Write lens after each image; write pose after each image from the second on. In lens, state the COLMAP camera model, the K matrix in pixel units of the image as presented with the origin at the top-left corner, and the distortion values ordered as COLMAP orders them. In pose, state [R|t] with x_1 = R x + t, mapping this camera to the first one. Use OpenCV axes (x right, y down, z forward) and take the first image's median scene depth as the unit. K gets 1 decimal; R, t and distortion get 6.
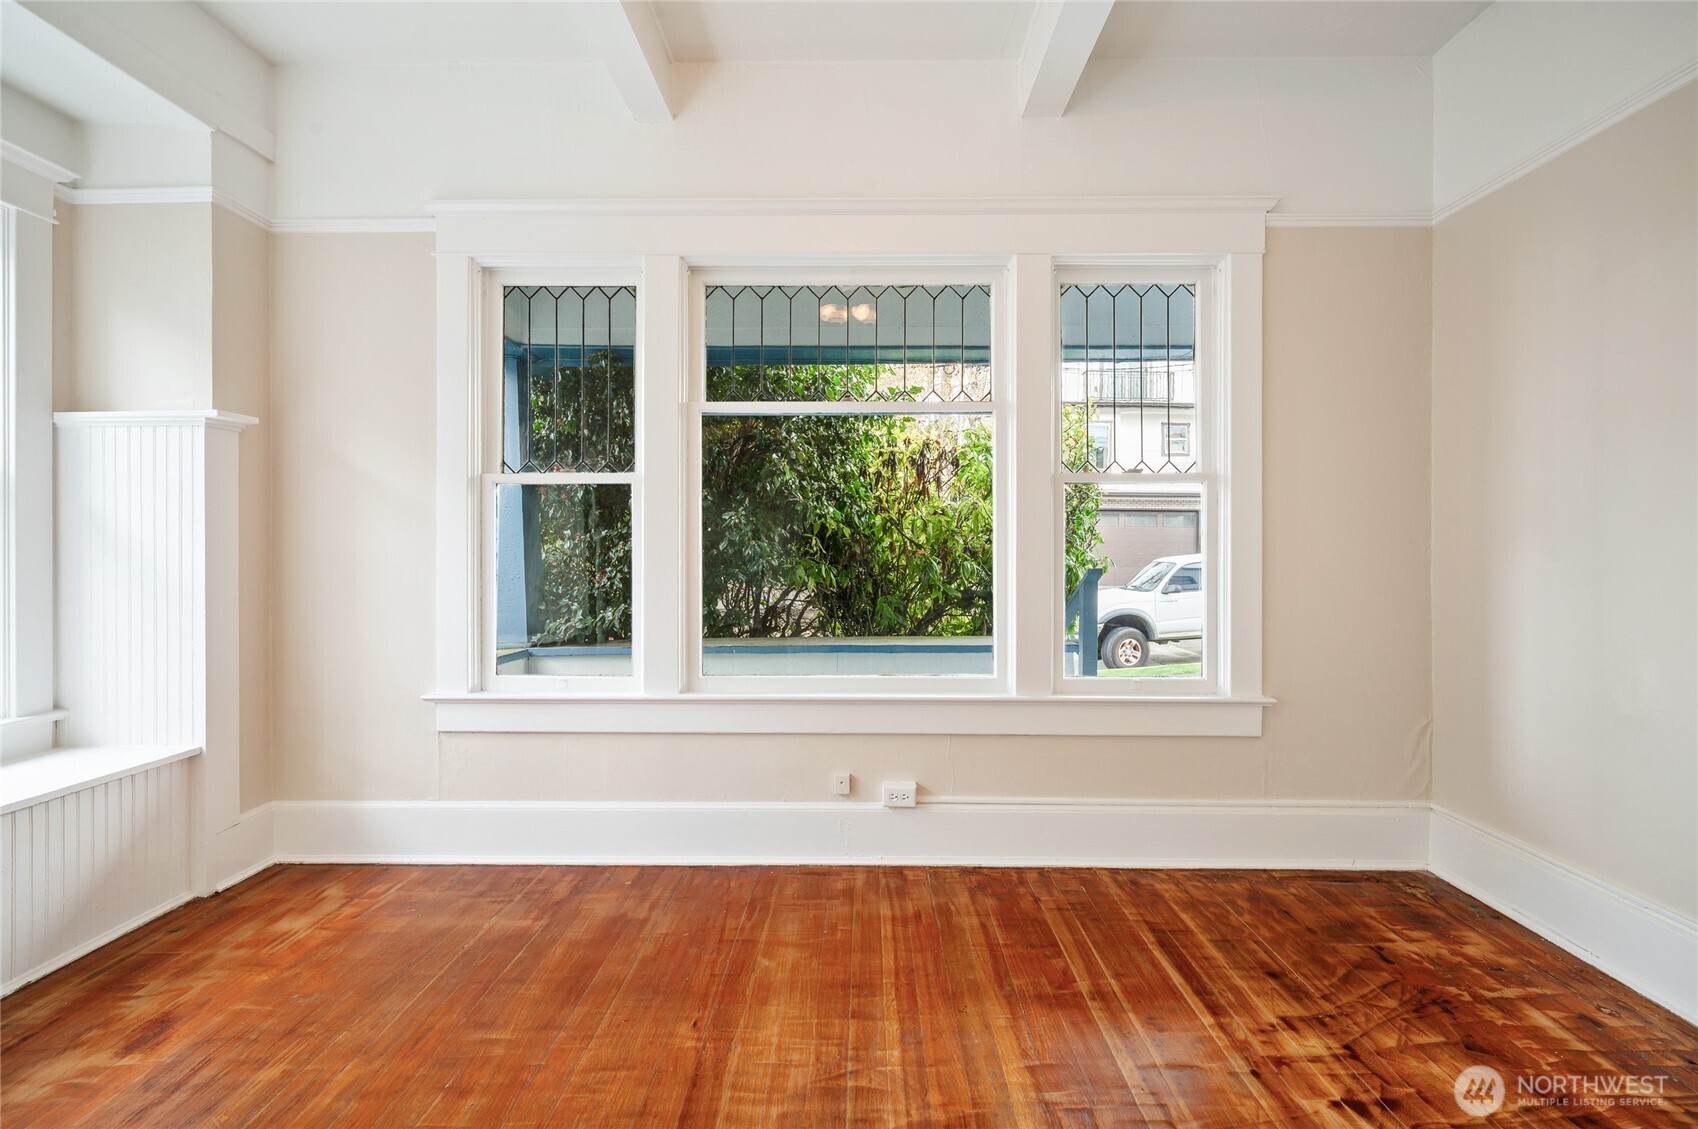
lens RADIAL K [[794.2, 0, 850.6], [0, 794.2, 536.8], [0, 0, 1]] dist [0.000256, -0.000006]
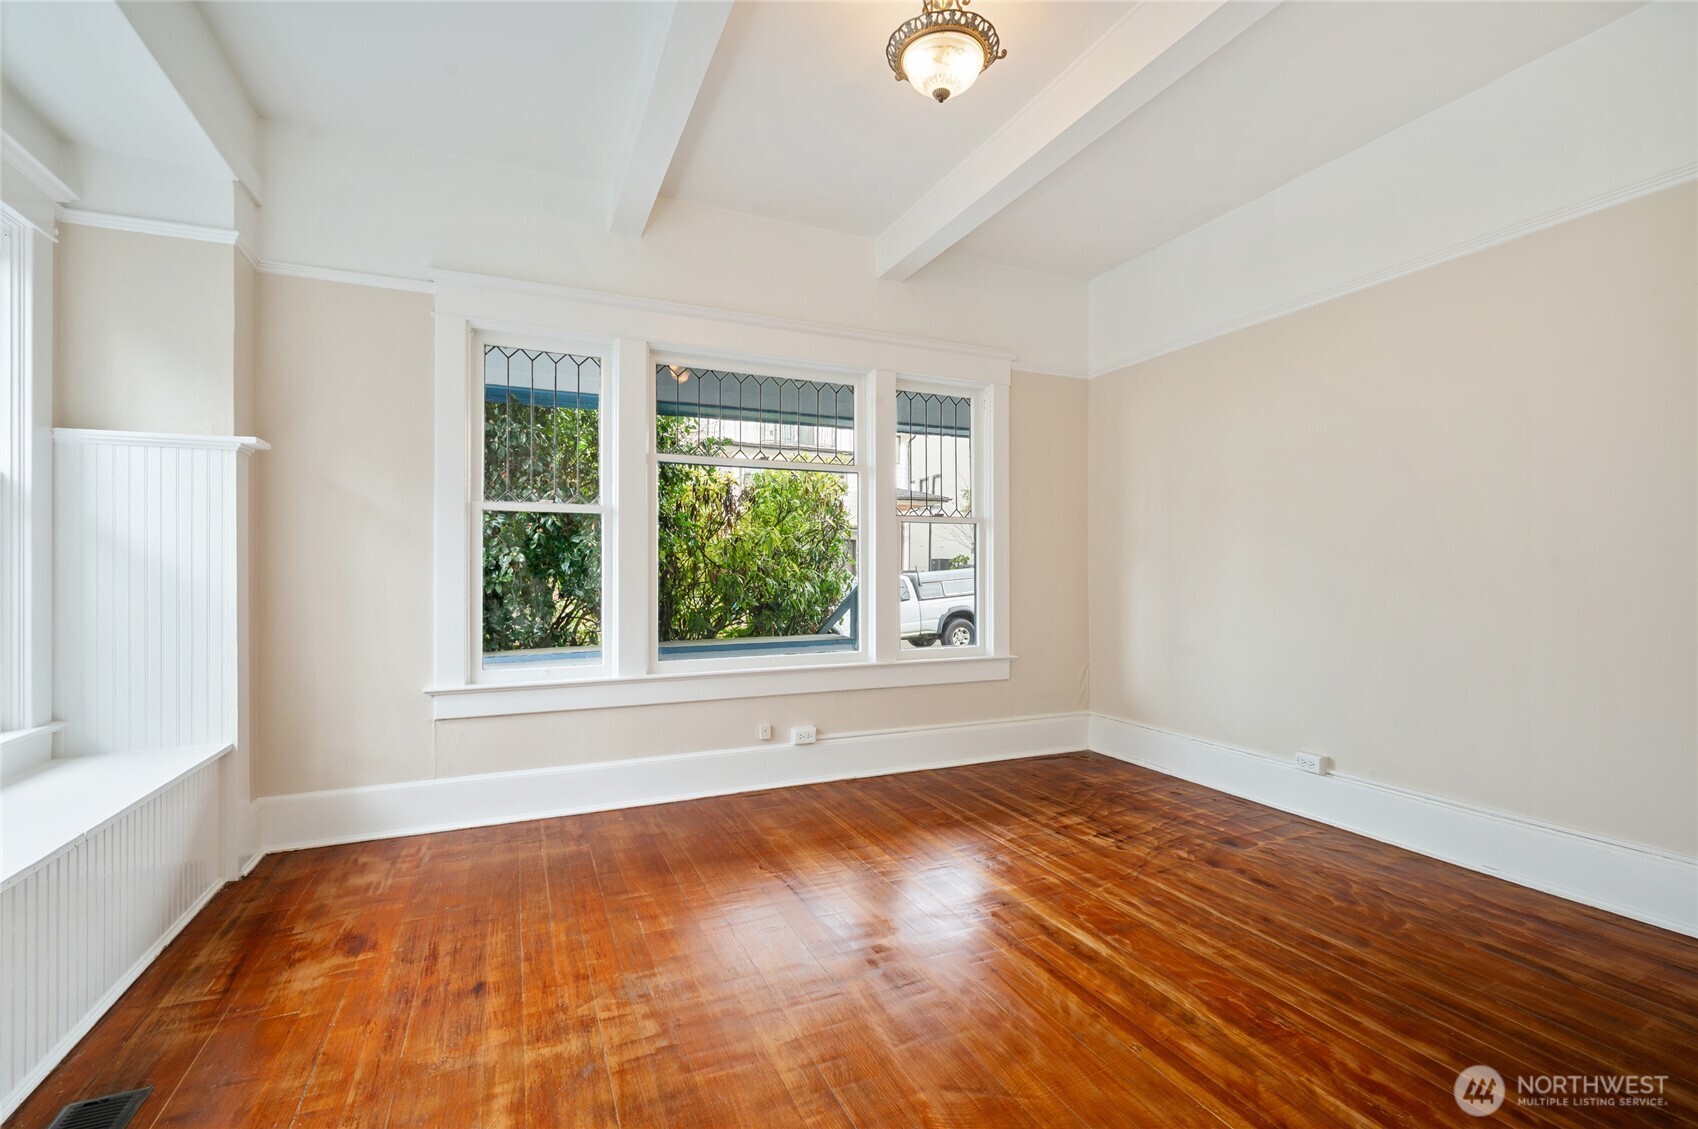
lens RADIAL K [[750.0, 0, 850.2], [0, 750.0, 559.3], [0, 0, 1]] dist [0.001255, 0.000302]
pose [[0.906641, 0.004454, 0.421880, -0.504072], [-0.002986, 0.999987, -0.004141, 0.012312], [-0.421892, 0.002495, 0.906642, -0.311182]]
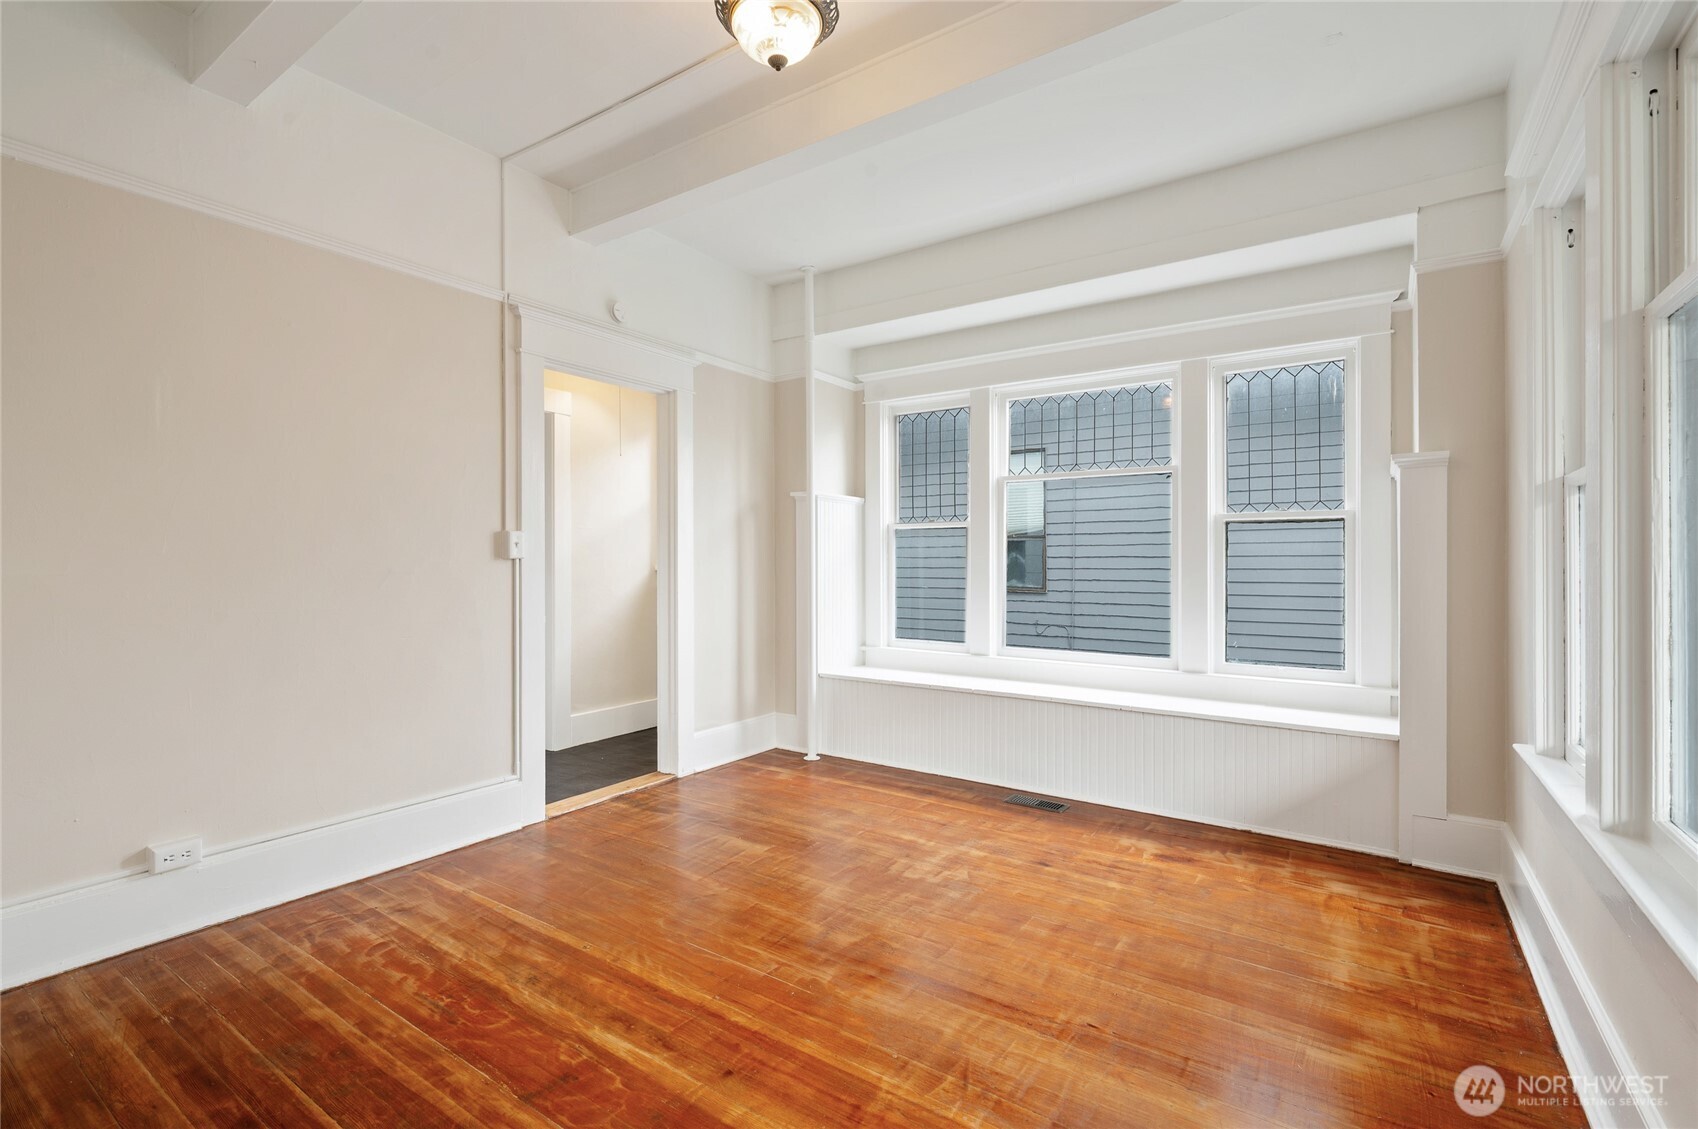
lens RADIAL K [[759.3, 0, 854.3], [0, 759.3, 565.7], [0, 0, 1]] dist [0.000199, 0.000064]
pose [[-0.549521, 0.000683, -0.835480, 0.620858], [0.007007, 0.999968, -0.003792, 0.006132], [0.835450, -0.007938, -0.549508, 0.986977]]
